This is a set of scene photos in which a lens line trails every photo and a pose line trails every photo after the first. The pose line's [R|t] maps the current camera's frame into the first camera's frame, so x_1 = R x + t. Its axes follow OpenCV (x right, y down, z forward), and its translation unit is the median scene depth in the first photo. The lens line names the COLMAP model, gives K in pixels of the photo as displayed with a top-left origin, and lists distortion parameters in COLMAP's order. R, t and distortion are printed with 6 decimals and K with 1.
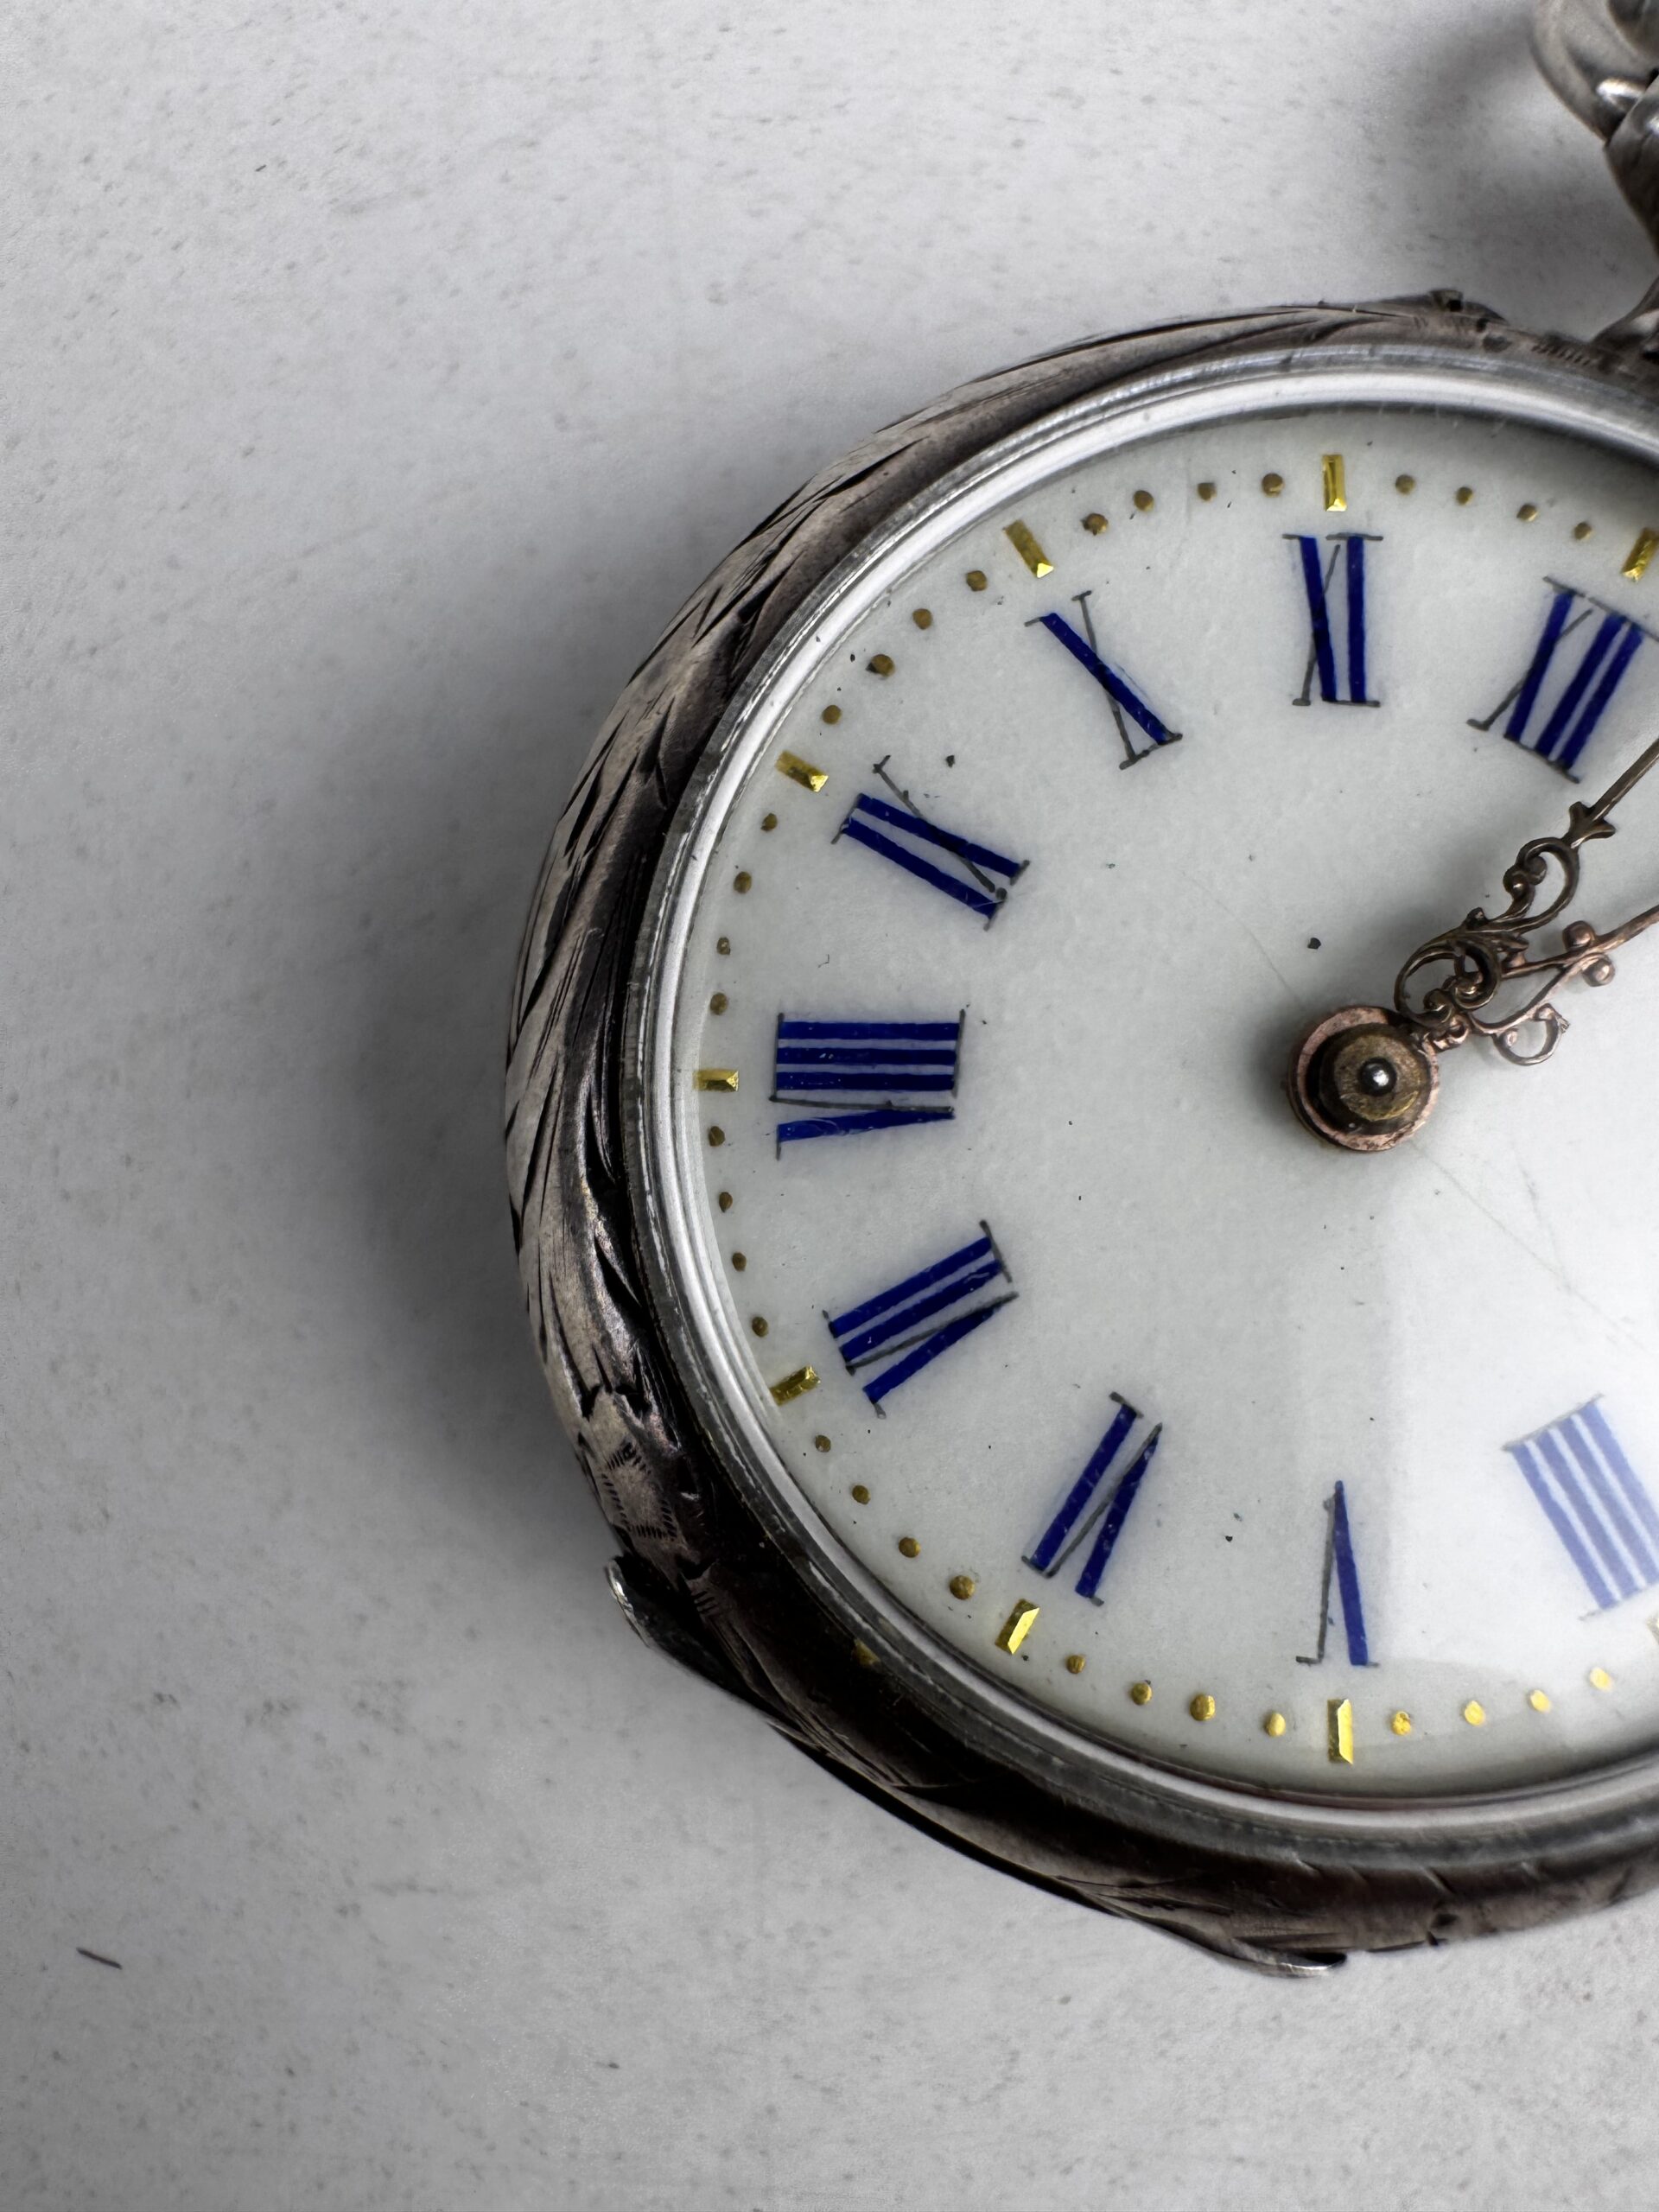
lens RADIAL K [[1589.2, 0, 829.5], [0, 1589.2, 1106.0], [0, 0, 1]] dist [-0.003175, -0.003892]
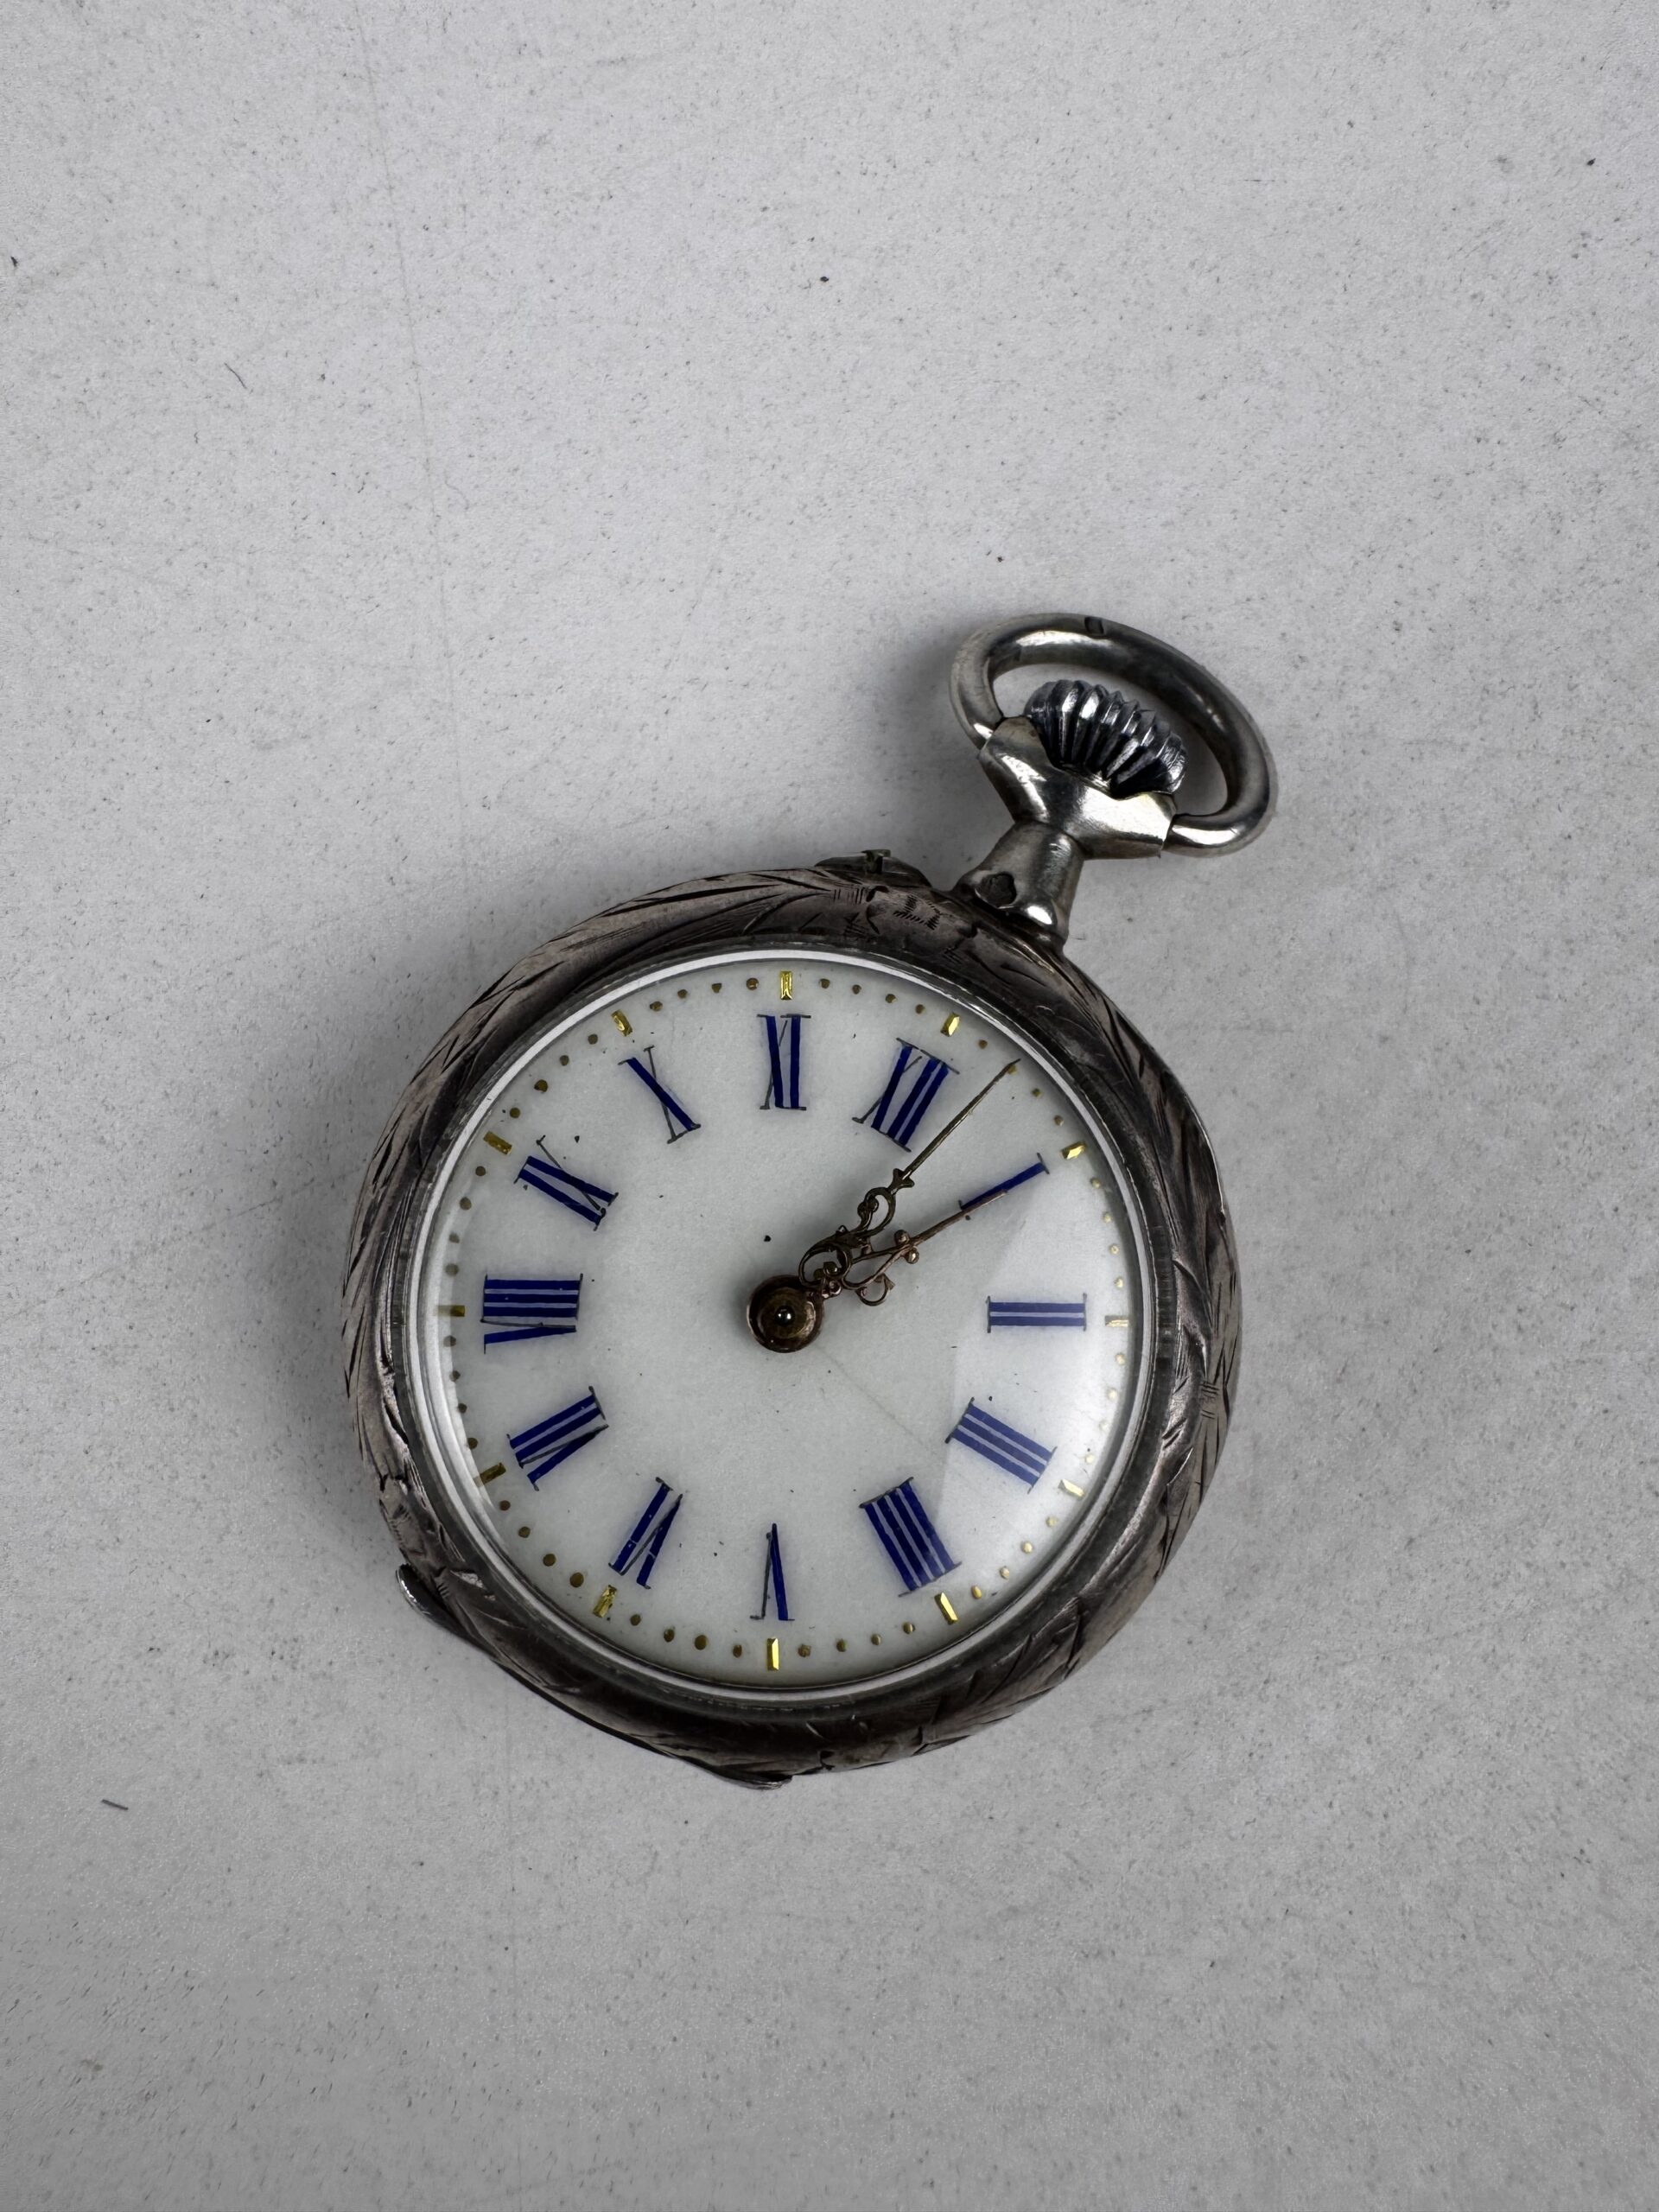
lens RADIAL K [[1581.4, 0, 829.5], [0, 1581.4, 1106.0], [0, 0, 1]] dist [0.004759, -0.004459]
pose [[0.999907, -0.002118, 0.013484, 0.339711], [0.002068, 0.999991, 0.003735, -0.255622], [-0.013491, -0.003707, 0.999902, -0.843685]]
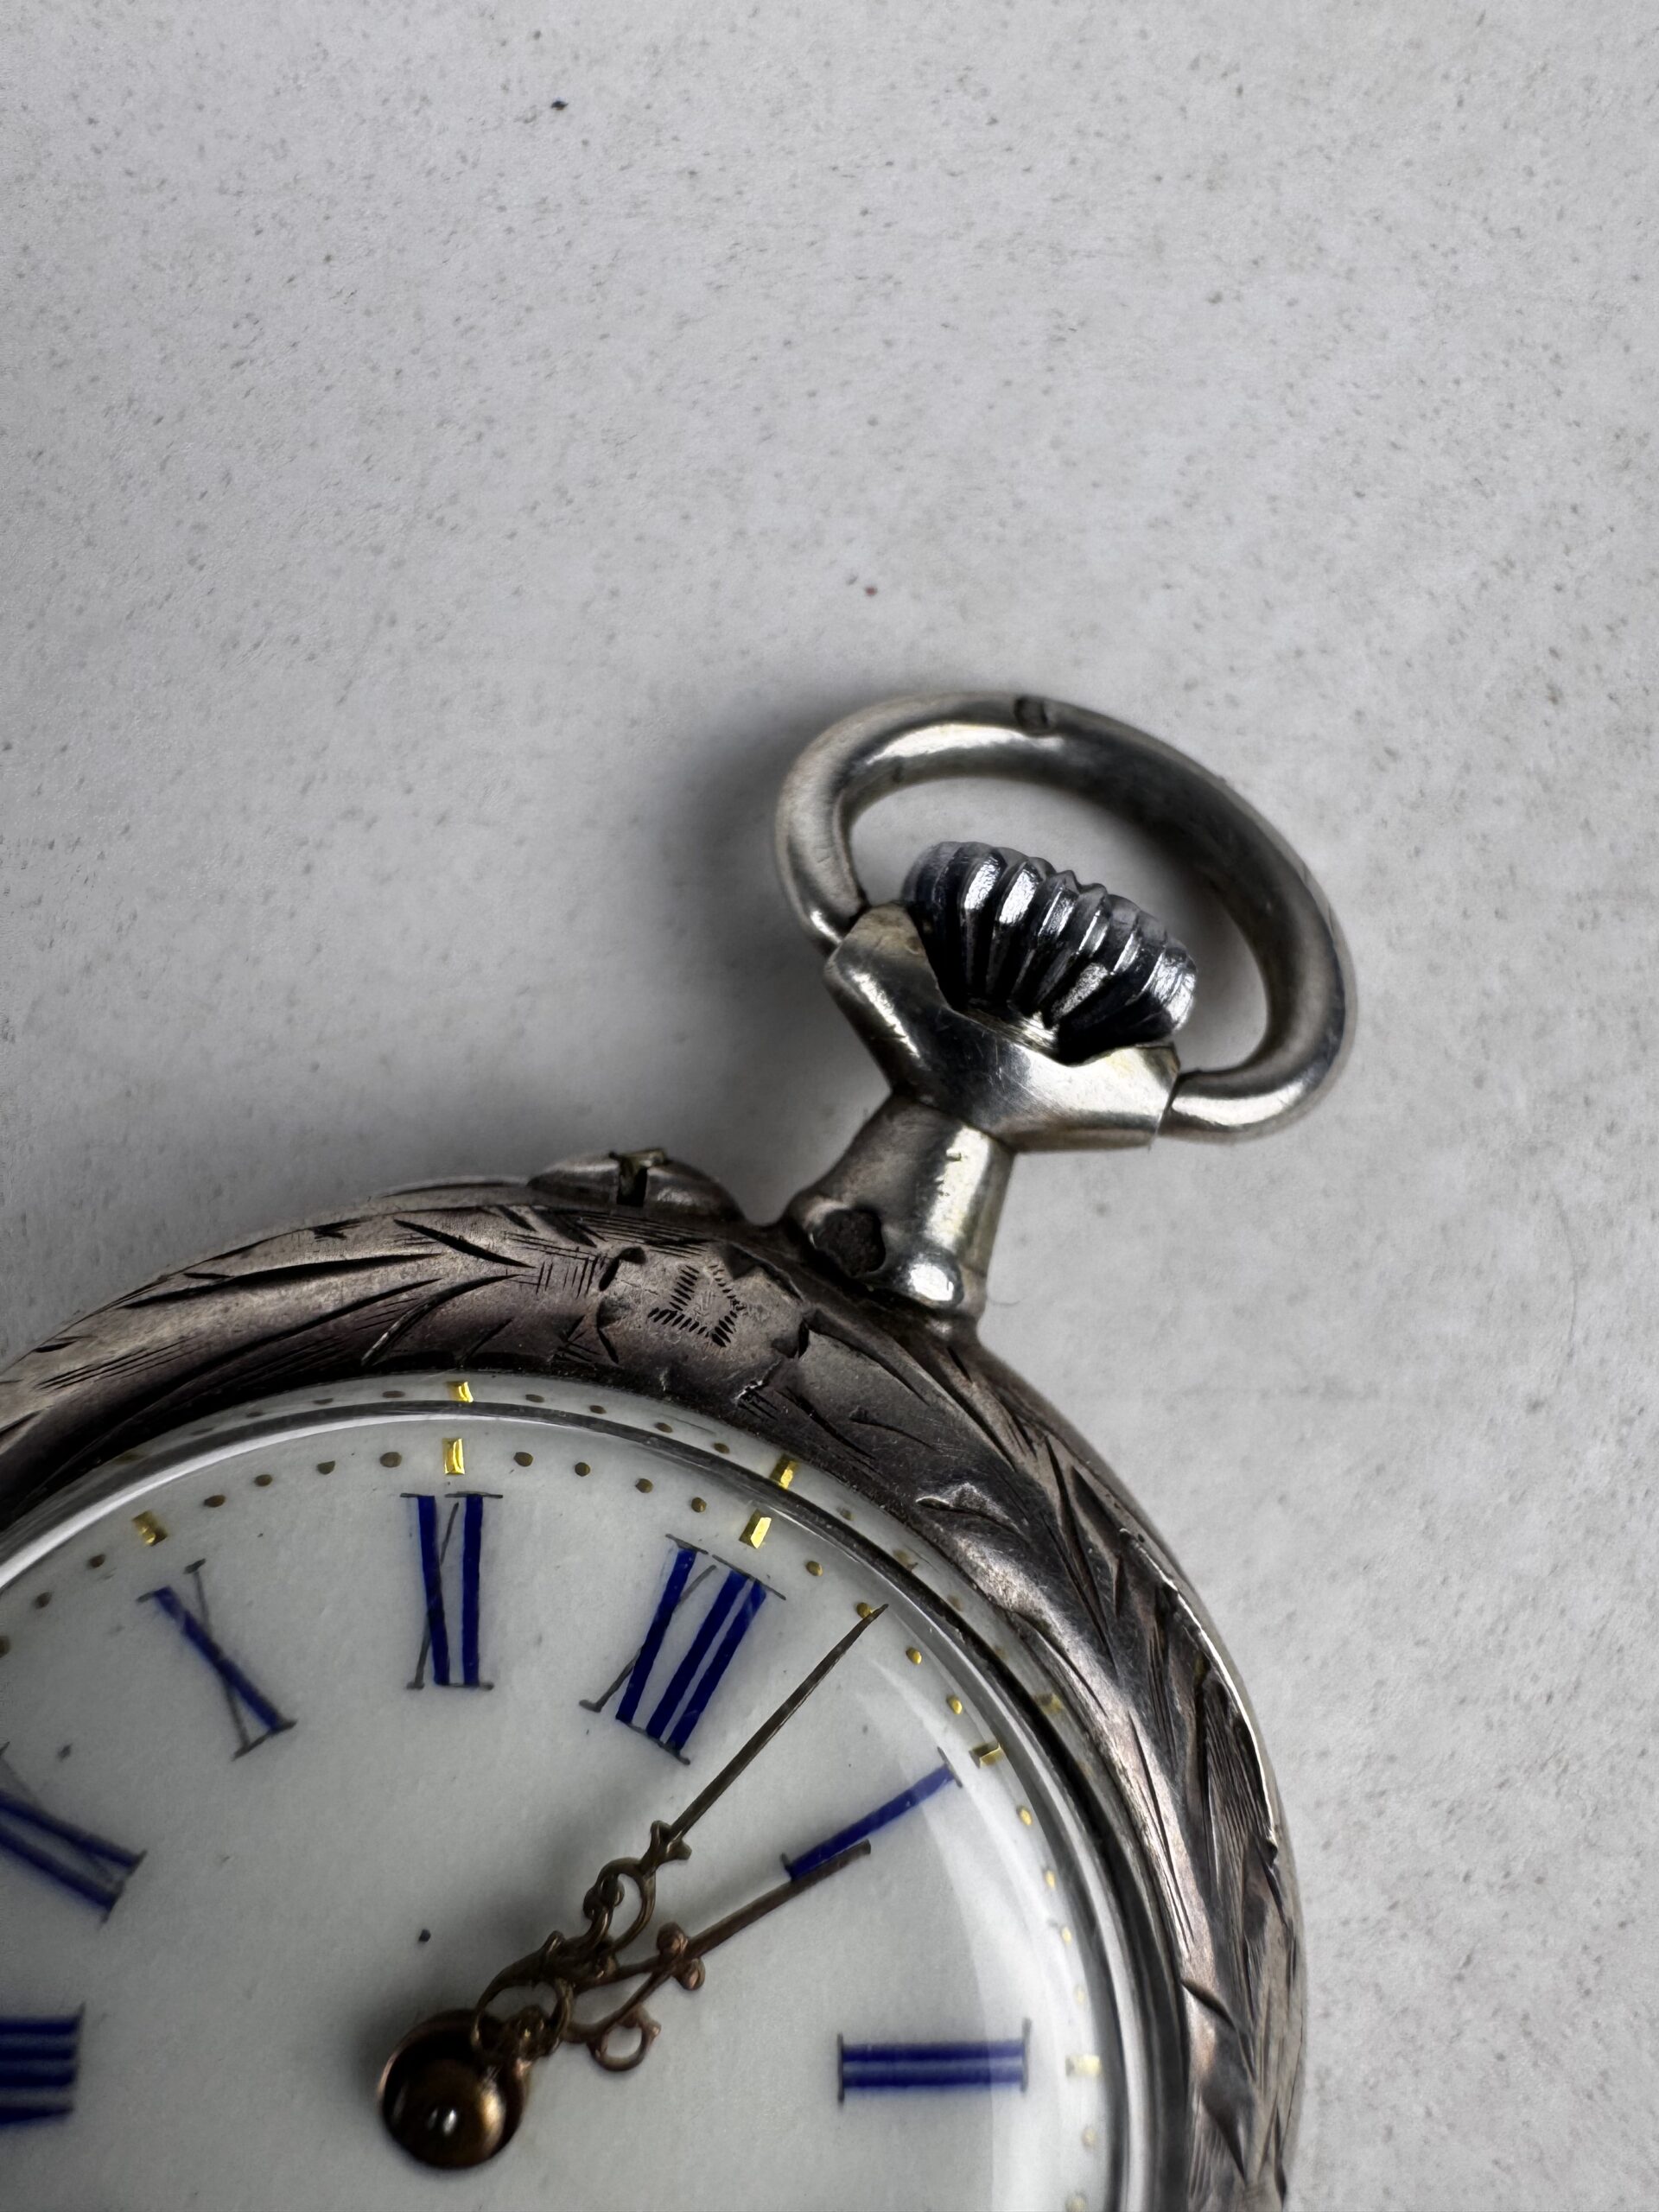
lens RADIAL K [[1572.1, 0, 829.5], [0, 1572.1, 1106.0], [0, 0, 1]] dist [-0.003219, -0.006316]
pose [[0.999583, -0.025628, 0.013312, 0.539391], [0.024831, 0.998068, 0.056953, -0.649987], [-0.014746, -0.056598, 0.998288, 0.031781]]
